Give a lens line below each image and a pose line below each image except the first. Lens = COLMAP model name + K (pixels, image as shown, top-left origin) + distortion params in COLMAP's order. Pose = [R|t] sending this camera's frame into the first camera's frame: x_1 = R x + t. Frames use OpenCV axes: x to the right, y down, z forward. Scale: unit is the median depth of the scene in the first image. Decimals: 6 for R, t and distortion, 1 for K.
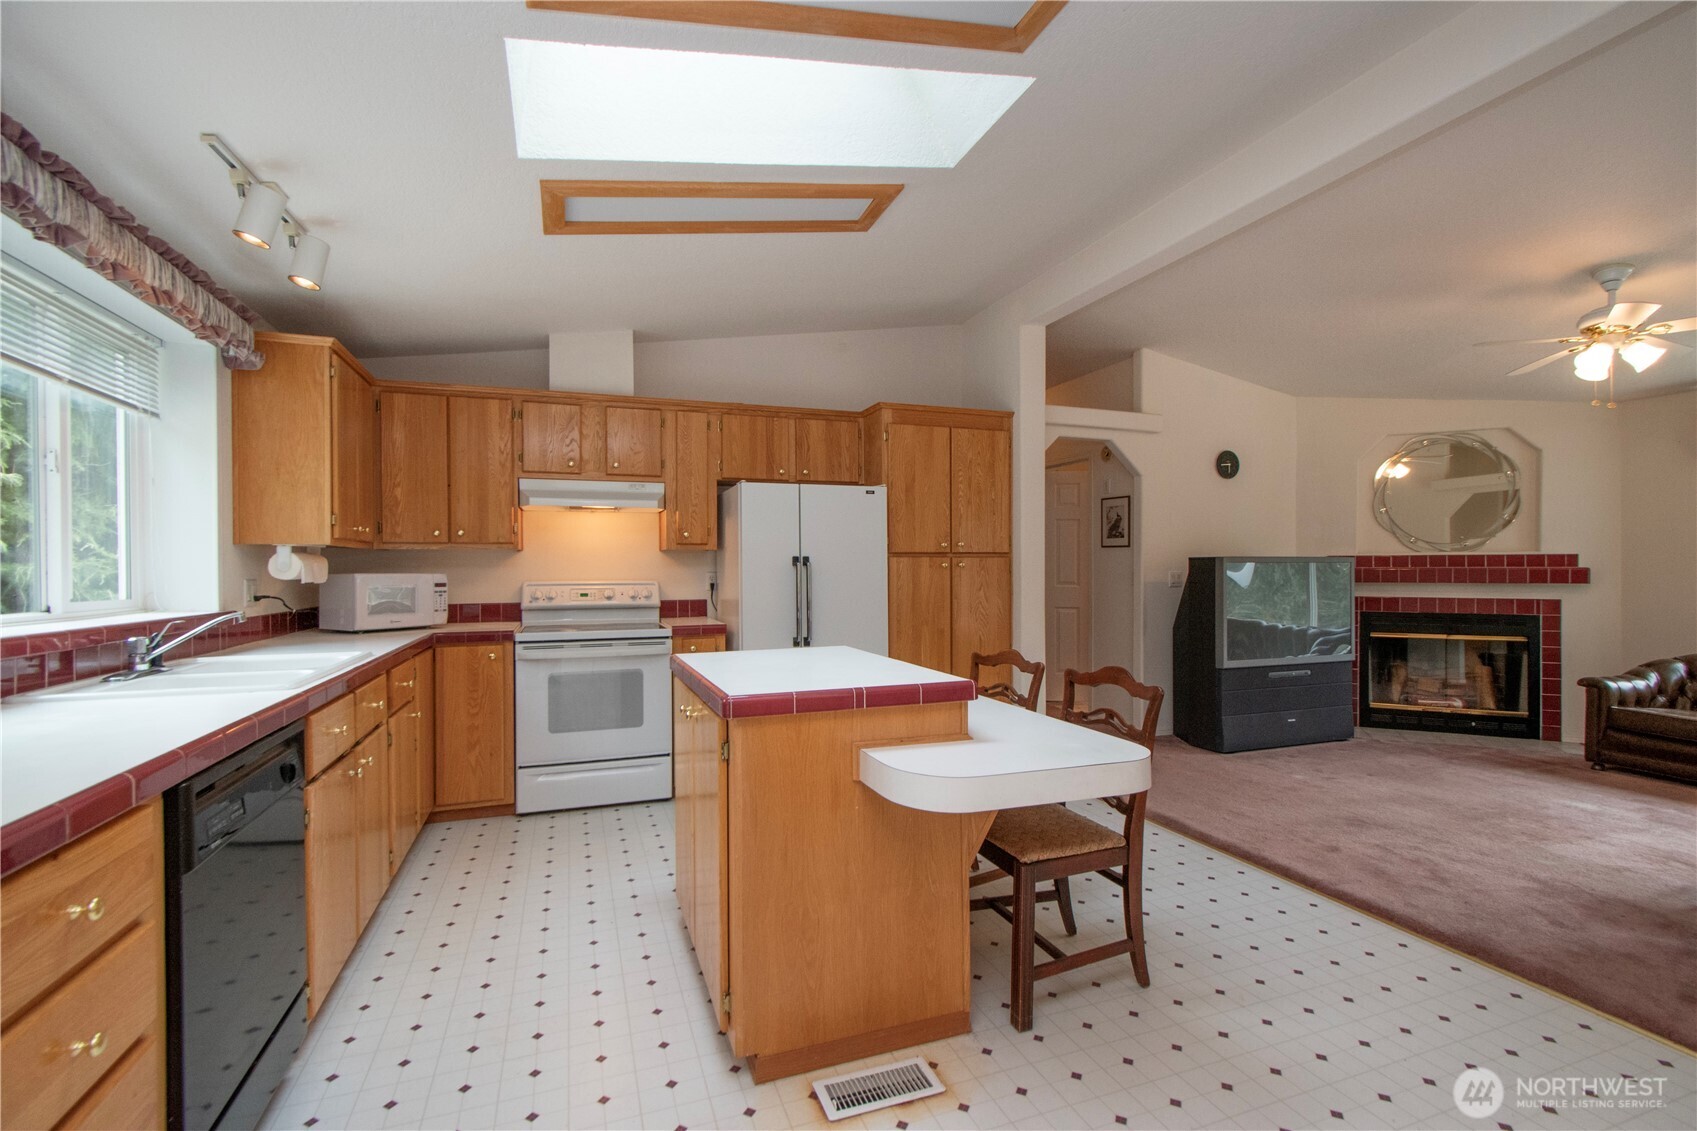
lens RADIAL K [[766.1, 0, 822.9], [0, 766.1, 568.1], [0, 0, 1]] dist [0.000046, -0.001350]
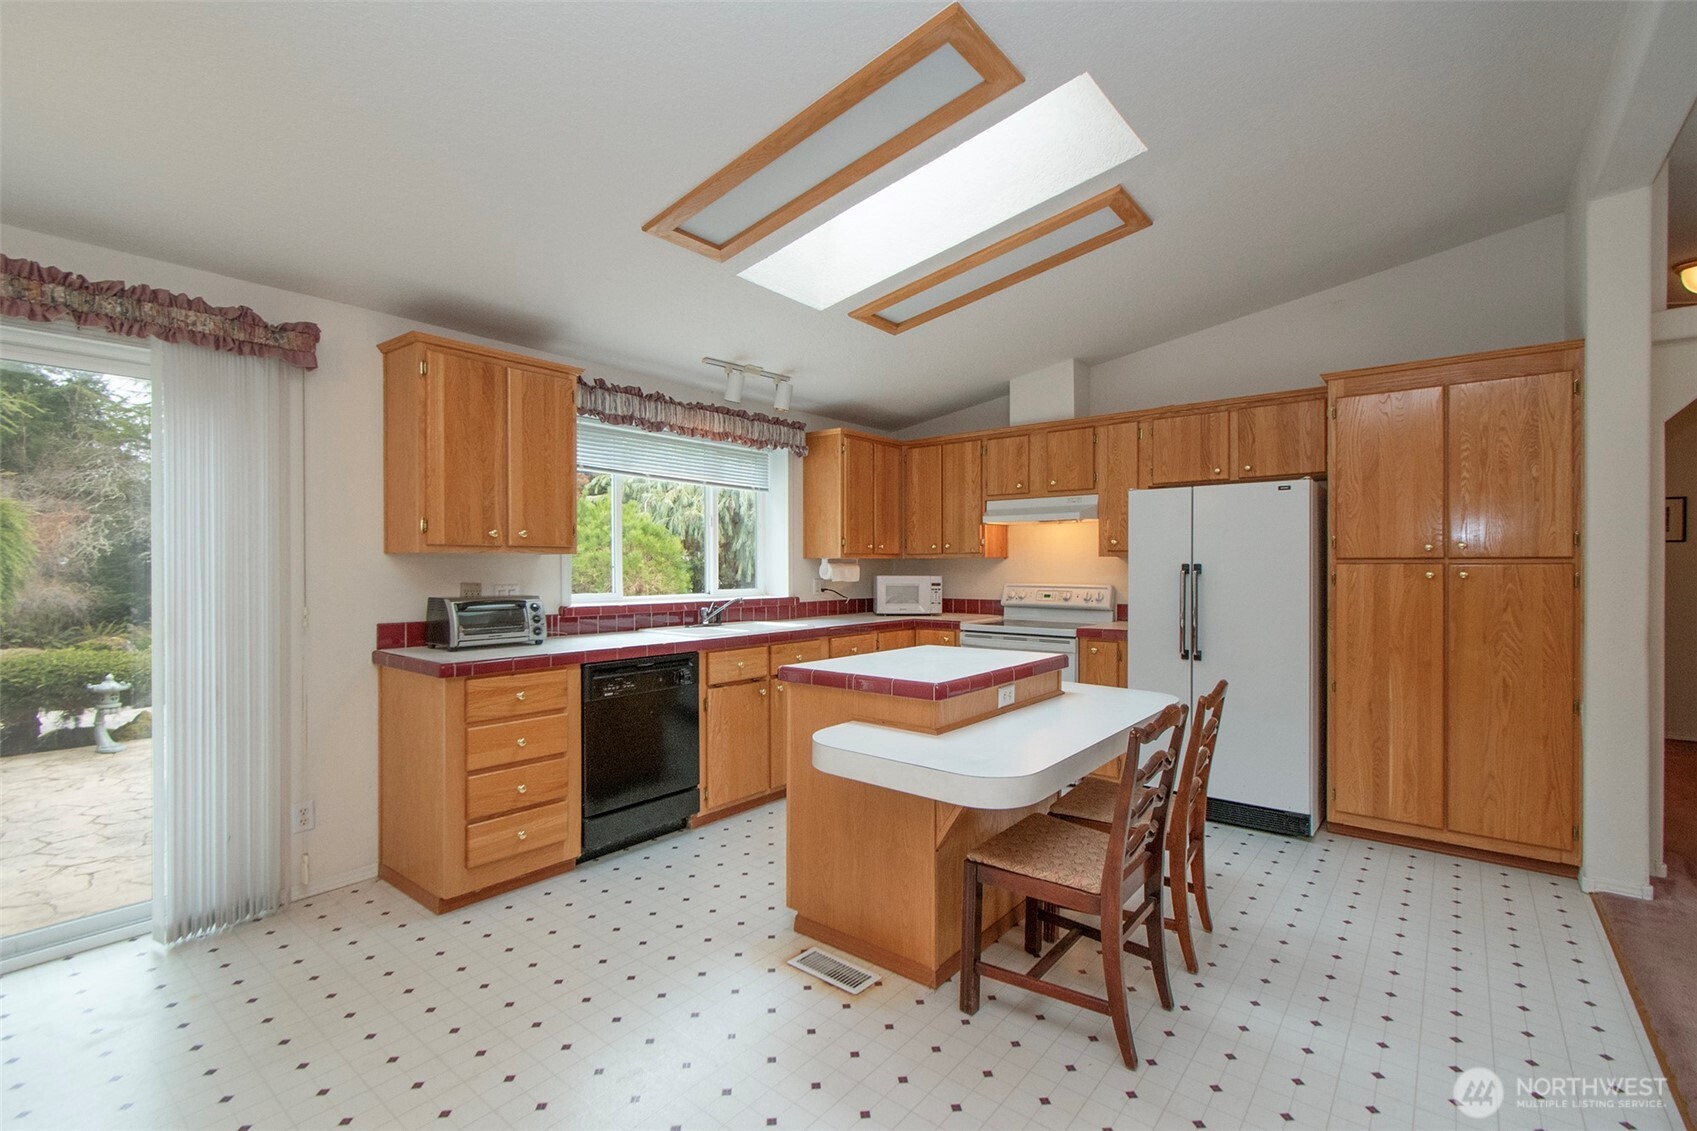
lens RADIAL K [[766.1, 0, 834.9], [0, 766.1, 565.3], [0, 0, 1]] dist [0.000046, -0.001350]
pose [[0.498044, 0.005222, -0.867136, 0.567282], [0.000278, 0.999981, 0.006182, -0.019543], [0.867152, -0.003320, 0.498033, 0.152692]]
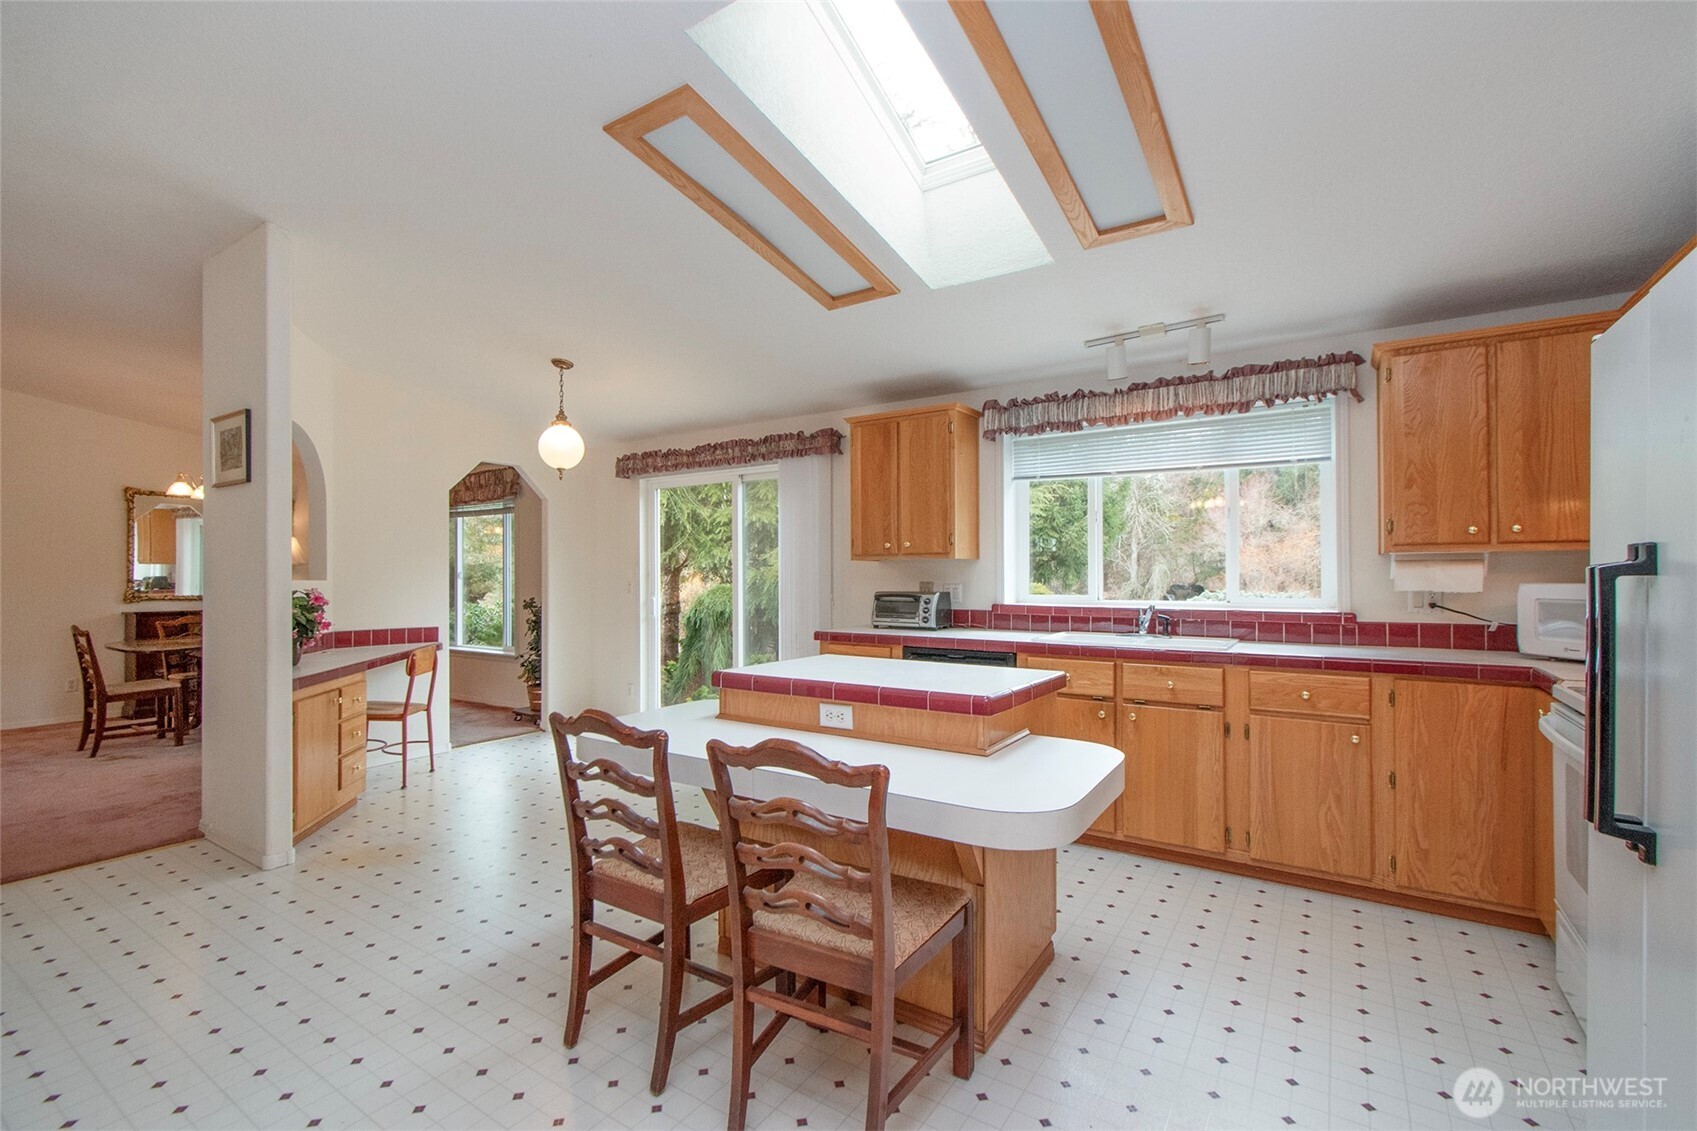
lens RADIAL K [[766.1, 0, 851.6], [0, 766.1, 569.8], [0, 0, 1]] dist [0.000046, -0.001350]
pose [[-0.821721, 0.001188, -0.569889, 0.367342], [0.006769, 0.999948, -0.007676, -0.004467], [0.569850, -0.010165, -0.821686, 1.122687]]
